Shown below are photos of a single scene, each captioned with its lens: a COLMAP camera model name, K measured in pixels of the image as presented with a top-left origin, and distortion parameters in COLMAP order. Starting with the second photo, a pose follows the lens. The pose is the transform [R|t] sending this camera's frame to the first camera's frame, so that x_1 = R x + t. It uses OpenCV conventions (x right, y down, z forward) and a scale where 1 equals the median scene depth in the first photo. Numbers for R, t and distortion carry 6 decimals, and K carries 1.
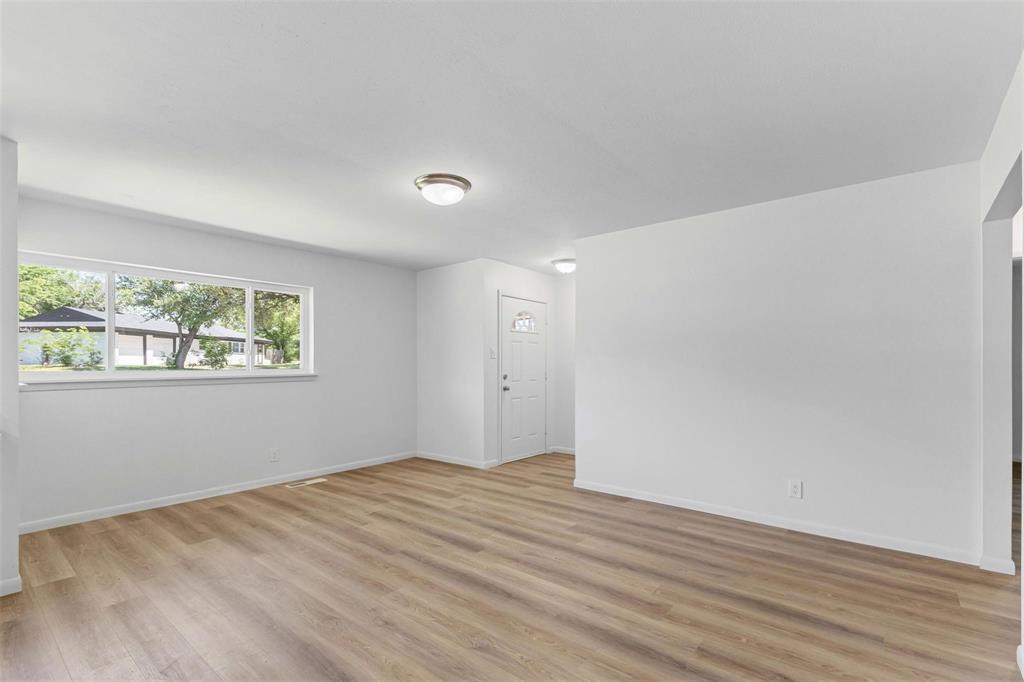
lens RADIAL K [[463.4, 0, 518.6], [0, 463.4, 369.4], [0, 0, 1]] dist [0.008997, -0.003220]
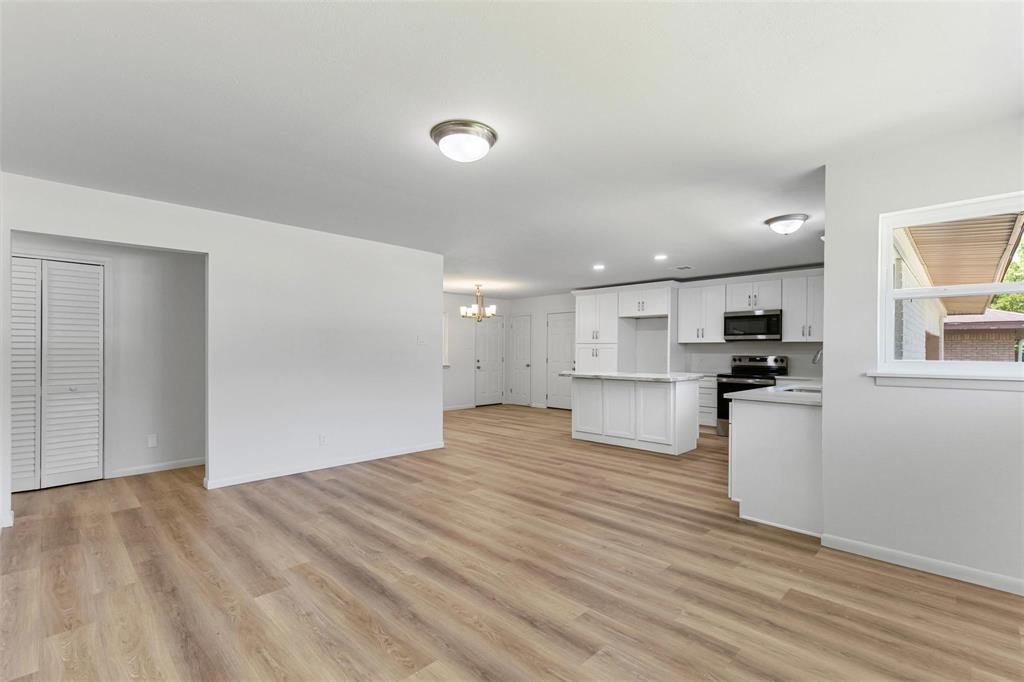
lens RADIAL K [[463.4, 0, 519.0], [0, 463.4, 344.4], [0, 0, 1]] dist [0.008997, -0.003220]
pose [[-0.996032, -0.001054, 0.088985, -0.269113], [-0.001862, 0.999958, -0.008996, -0.013266], [-0.088972, -0.009126, -0.995992, 1.458705]]
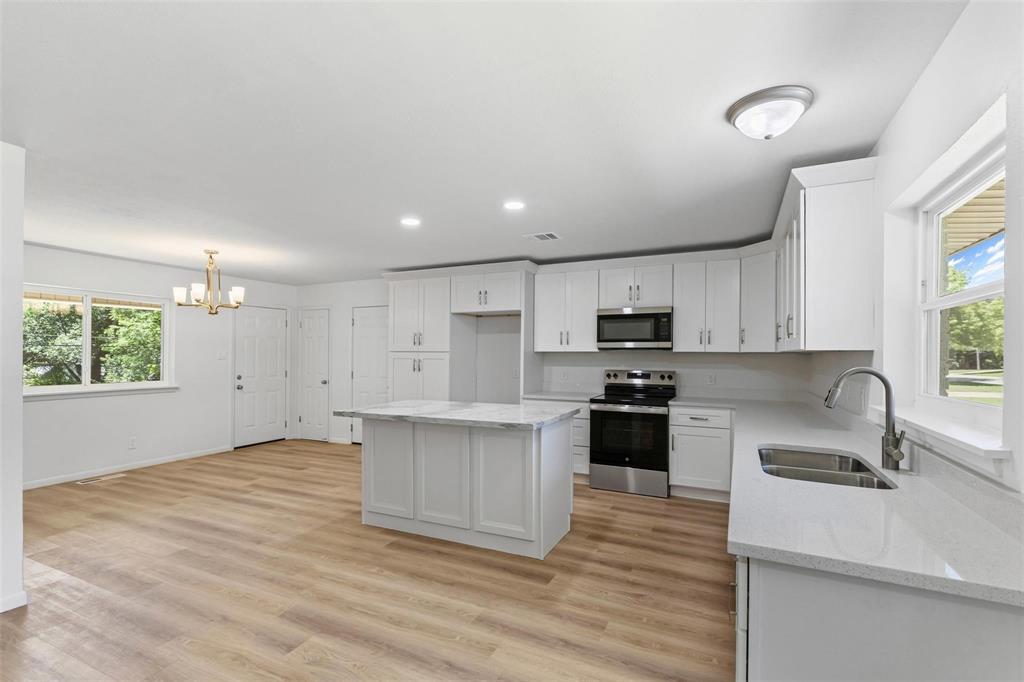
lens RADIAL K [[463.4, 0, 521.6], [0, 463.4, 347.2], [0, 0, 1]] dist [0.008997, -0.003220]
pose [[-0.970509, -0.003413, -0.241043, -0.397129], [-0.001594, 0.999969, -0.007738, -0.041238], [0.241061, -0.007125, -0.970484, 0.770122]]
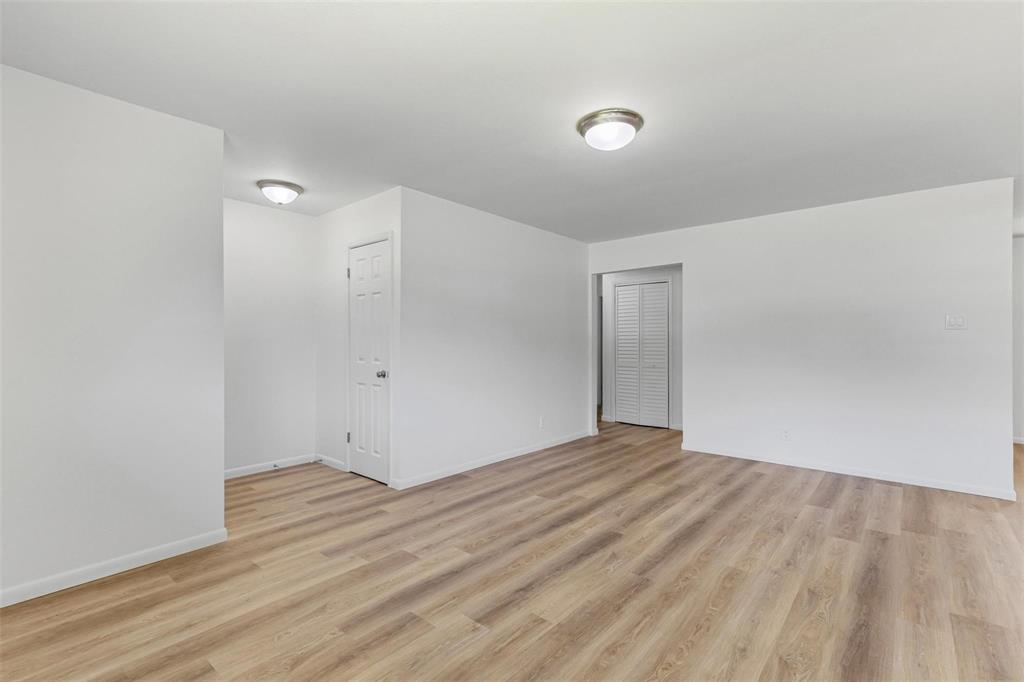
lens RADIAL K [[463.4, 0, 518.3], [0, 463.4, 344.6], [0, 0, 1]] dist [0.008997, -0.003220]
pose [[0.021405, -0.006912, 0.999747, -0.808282], [0.006217, 0.999958, 0.006780, -0.005967], [-0.999752, 0.006071, 0.021447, 0.916318]]
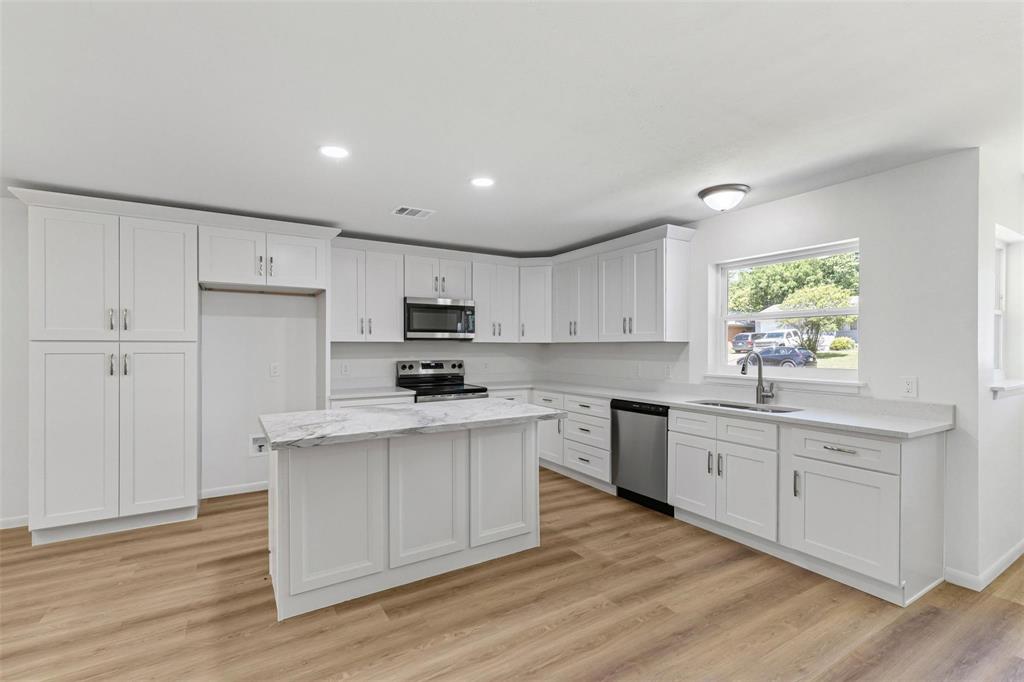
lens RADIAL K [[463.4, 0, 517.9], [0, 463.4, 345.4], [0, 0, 1]] dist [0.008997, -0.003220]
pose [[-0.323304, 0.002212, -0.946293, 0.136108], [-0.005357, 0.999977, 0.004168, -0.036951], [0.946280, 0.006417, -0.323284, 0.245481]]
